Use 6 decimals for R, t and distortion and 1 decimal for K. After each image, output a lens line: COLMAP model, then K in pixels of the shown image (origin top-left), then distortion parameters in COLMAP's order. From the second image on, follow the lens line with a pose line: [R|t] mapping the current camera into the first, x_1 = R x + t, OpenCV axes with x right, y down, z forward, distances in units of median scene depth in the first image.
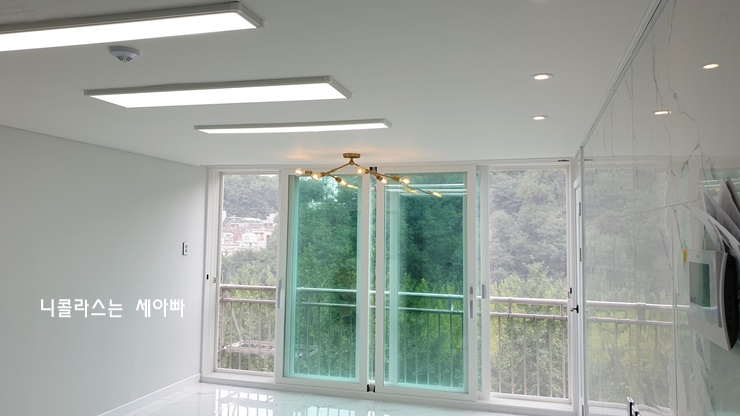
lens RADIAL K [[597.6, 0, 366.1], [0, 597.6, 198.4], [0, 0, 1]] dist [0.022093, -0.001749]
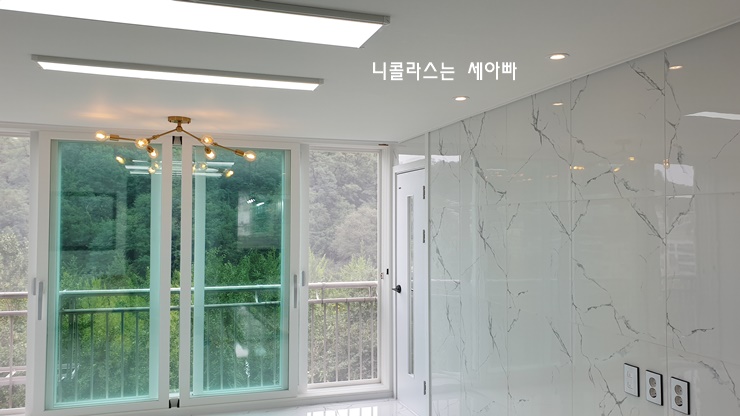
lens RADIAL K [[597.6, 0, 366.1], [0, 597.6, 198.4], [0, 0, 1]] dist [0.022093, -0.001749]
pose [[0.818174, 0.012638, 0.574832, -0.255659], [-0.026301, 0.999535, 0.015460, 0.012462], [-0.574369, -0.027768, 0.818125, 0.173255]]
